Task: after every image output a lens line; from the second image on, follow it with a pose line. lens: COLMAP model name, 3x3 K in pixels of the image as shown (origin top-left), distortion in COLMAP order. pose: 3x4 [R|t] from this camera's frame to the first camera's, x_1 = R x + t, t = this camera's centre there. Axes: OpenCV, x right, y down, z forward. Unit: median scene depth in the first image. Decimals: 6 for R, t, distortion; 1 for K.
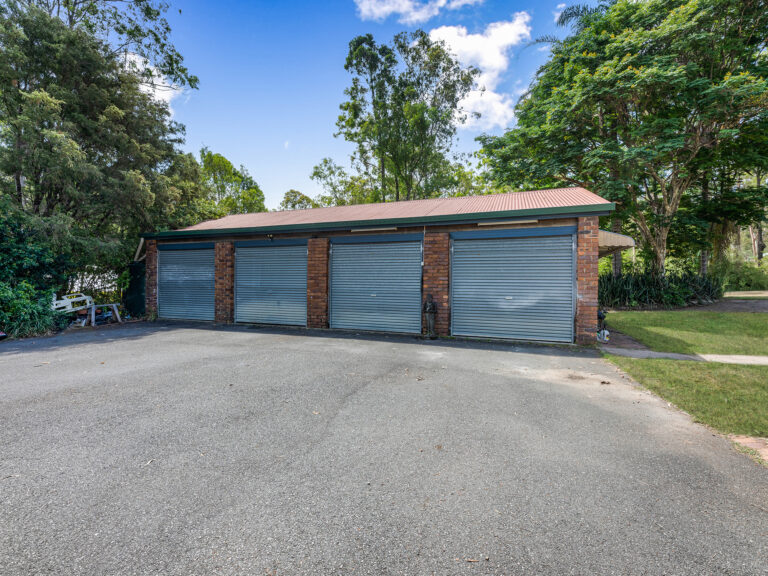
lens RADIAL K [[348.6, 0, 383.9], [0, 348.6, 286.4], [0, 0, 1]] dist [0.008412, -0.000726]
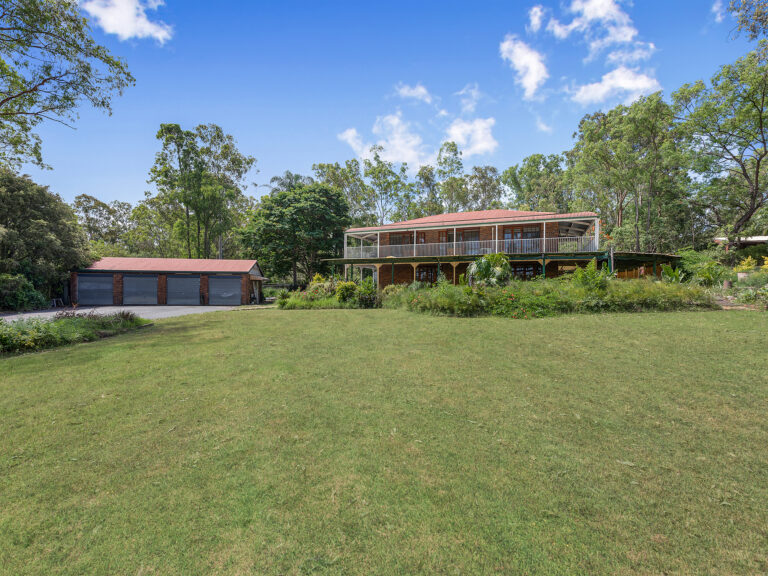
lens RADIAL K [[348.6, 0, 387.6], [0, 348.6, 285.2], [0, 0, 1]] dist [0.008412, -0.000726]
pose [[0.870568, 0.002122, 0.492044, 0.007394], [0.002539, 0.999958, -0.008805, -0.005325], [-0.492042, 0.008915, 0.870526, -0.752192]]
